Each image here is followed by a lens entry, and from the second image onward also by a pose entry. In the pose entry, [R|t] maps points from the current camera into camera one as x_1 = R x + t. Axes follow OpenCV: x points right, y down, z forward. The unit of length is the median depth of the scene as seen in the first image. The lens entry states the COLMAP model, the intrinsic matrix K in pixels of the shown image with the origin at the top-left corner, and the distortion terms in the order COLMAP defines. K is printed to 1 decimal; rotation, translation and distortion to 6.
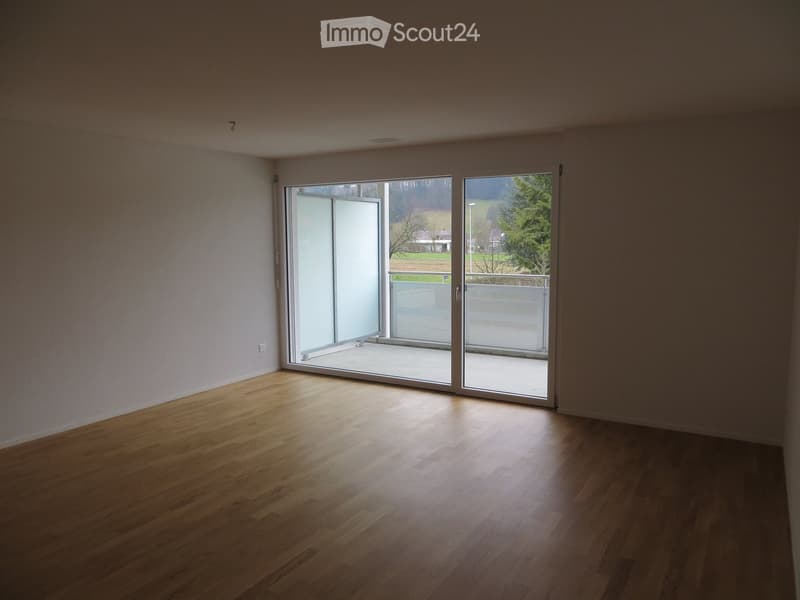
lens RADIAL K [[594.9, 0, 400.0], [0, 594.9, 300.1], [0, 0, 1]] dist [-0.000816, 0.000412]
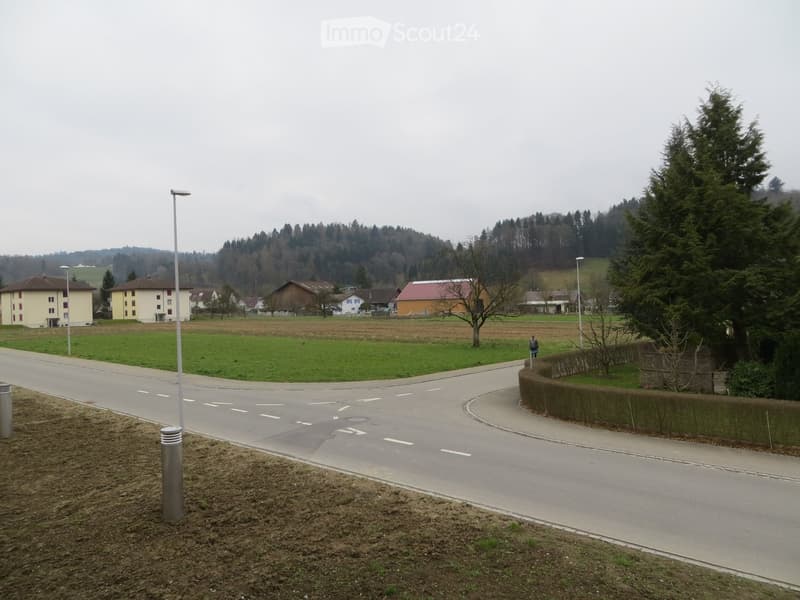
lens RADIAL K [[594.9, 0, 400.9], [0, 594.9, 301.2], [0, 0, 1]] dist [-0.000816, 0.000412]
pose [[0.981484, -0.018938, -0.190607, 0.043718], [-0.000765, 0.994705, -0.102770, -0.018222], [0.191544, 0.101012, 0.976272, 0.182236]]
